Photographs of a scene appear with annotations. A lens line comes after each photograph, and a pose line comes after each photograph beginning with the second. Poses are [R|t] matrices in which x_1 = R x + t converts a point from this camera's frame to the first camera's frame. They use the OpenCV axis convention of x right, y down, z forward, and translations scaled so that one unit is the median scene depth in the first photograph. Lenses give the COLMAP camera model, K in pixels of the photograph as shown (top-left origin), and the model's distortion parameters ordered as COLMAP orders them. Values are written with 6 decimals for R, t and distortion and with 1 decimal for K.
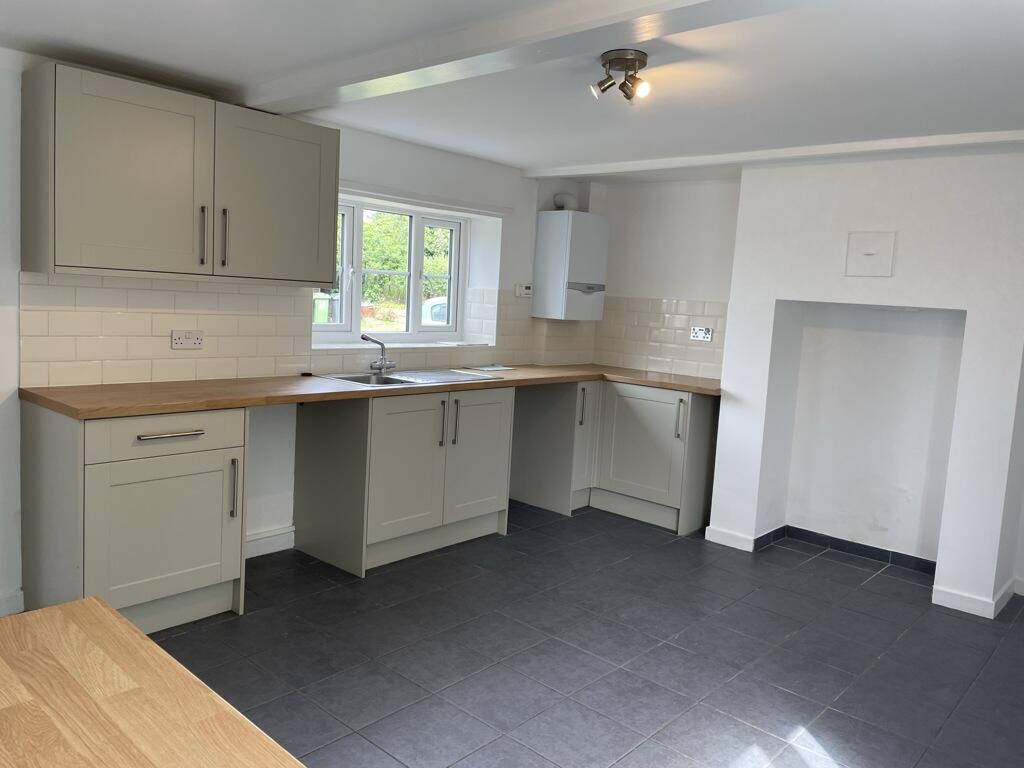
lens RADIAL K [[780.4, 0, 515.9], [0, 780.4, 378.4], [0, 0, 1]] dist [0.046940, -0.000009]
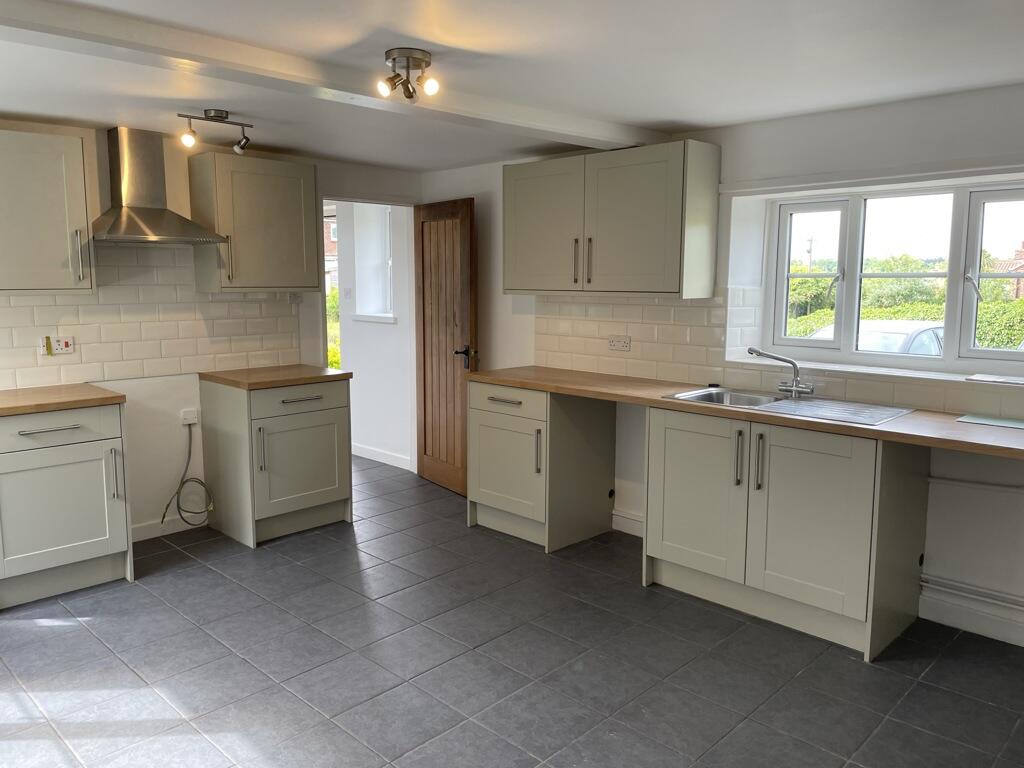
lens RADIAL K [[767.7, 0, 484.9], [0, 767.7, 387.1], [0, 0, 1]] dist [0.141106, 0.000761]
pose [[-0.059730, 0.087611, -0.994362, 0.734790], [-0.113395, 0.989097, 0.093959, -0.063461], [0.991753, 0.118367, -0.049144, 0.766183]]
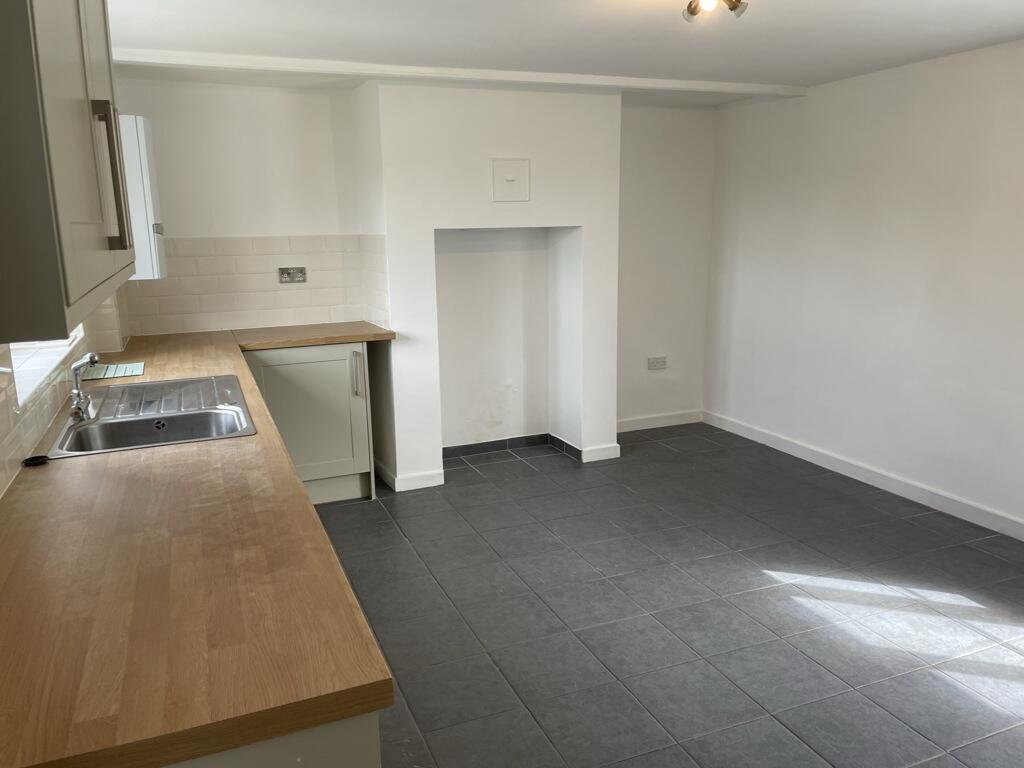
lens RADIAL K [[773.4, 0, 512.0], [0, 773.4, 384.0], [0, 0, 1]] dist [0.091928, -0.003860]
pose [[0.426822, -0.252445, 0.868386, -0.551825], [0.139435, 0.967136, 0.212618, -0.114181], [-0.893521, 0.030333, 0.447995, 0.528621]]
